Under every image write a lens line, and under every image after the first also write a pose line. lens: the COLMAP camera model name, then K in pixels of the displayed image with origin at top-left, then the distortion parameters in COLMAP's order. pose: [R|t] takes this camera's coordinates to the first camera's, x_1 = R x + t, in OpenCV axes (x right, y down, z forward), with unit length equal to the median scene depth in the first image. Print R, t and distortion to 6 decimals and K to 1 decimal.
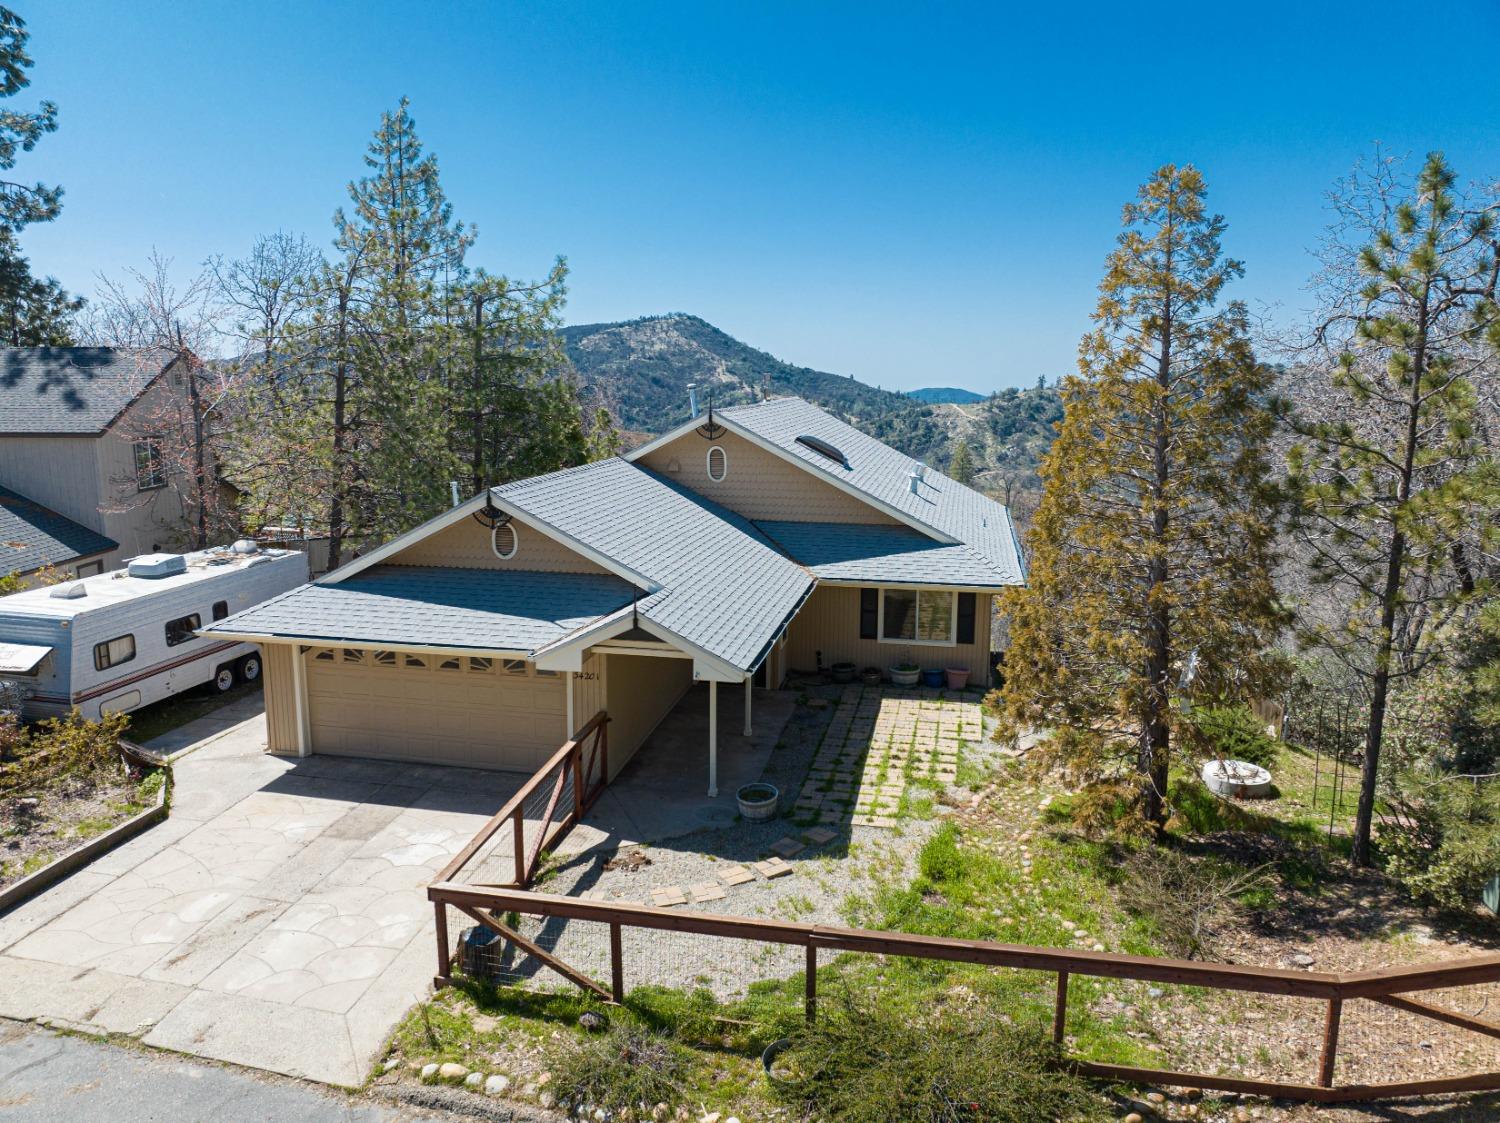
lens RADIAL K [[1055.9, 0, 750.0], [0, 1055.9, 561.5], [0, 0, 1]] dist [-0.041482, 0.010138]
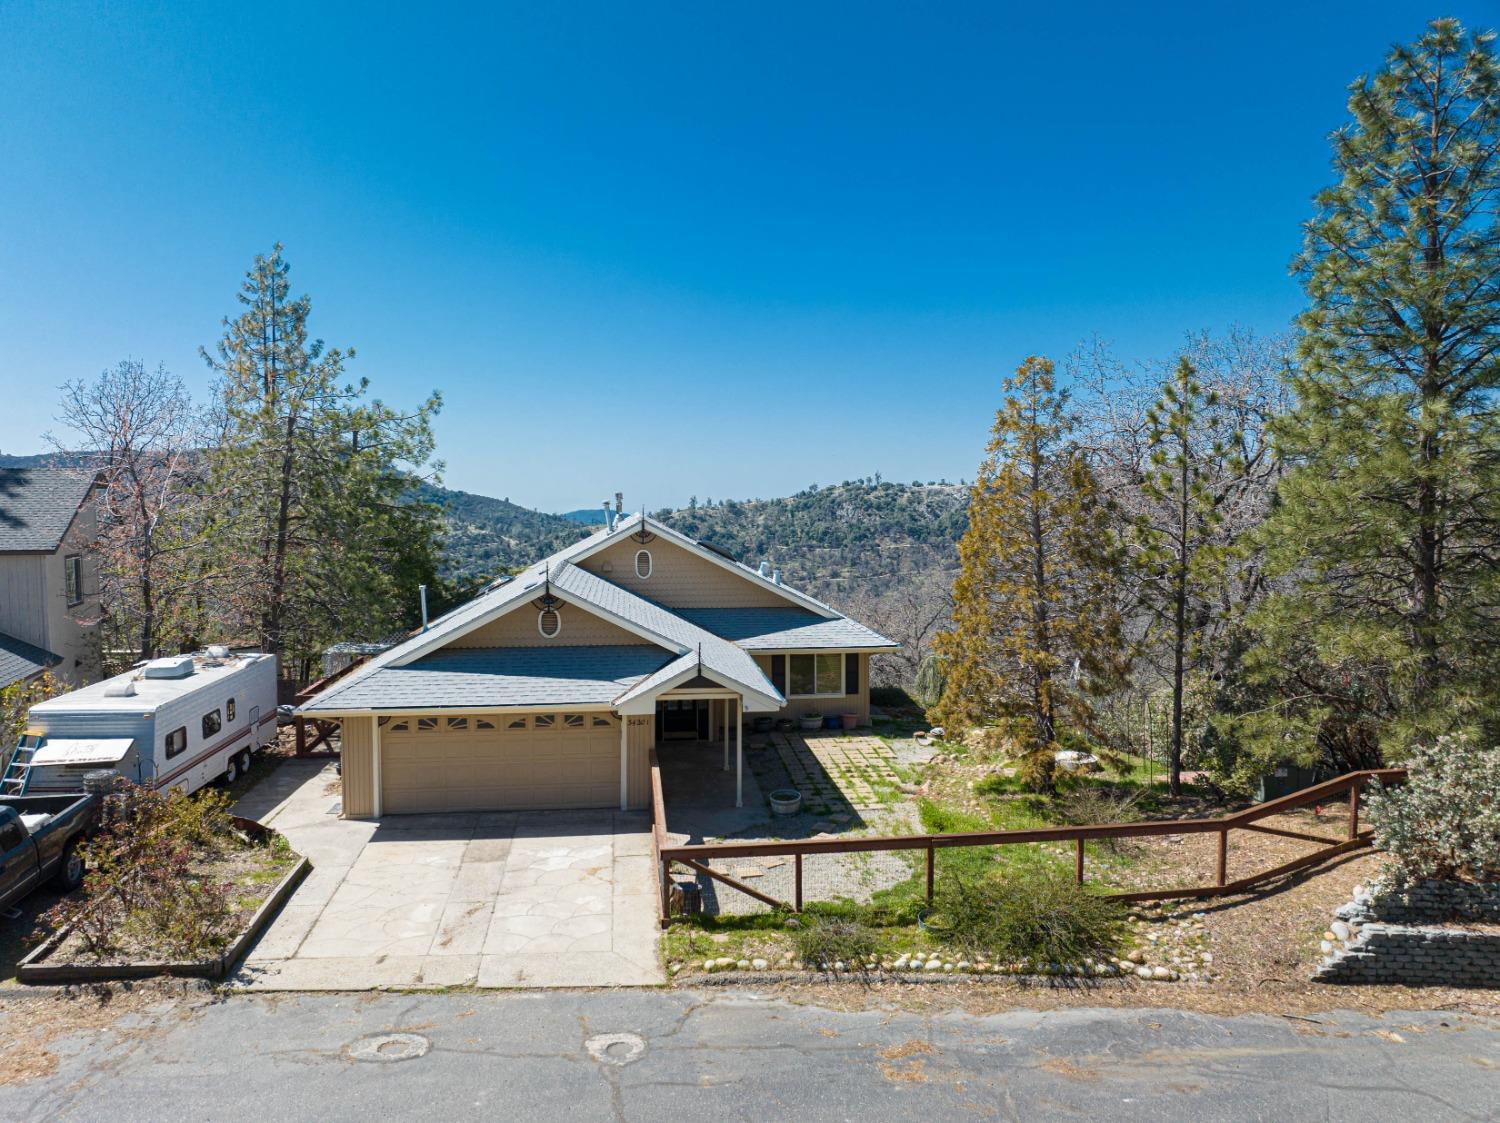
lens RADIAL K [[1055.9, 0, 750.0], [0, 1055.9, 561.5], [0, 0, 1]] dist [-0.041482, 0.010138]
pose [[0.947318, -0.027400, 0.319120, -0.442413], [0.063682, 0.992555, -0.103819, 0.057890], [-0.313900, 0.118672, 0.942011, -0.280301]]
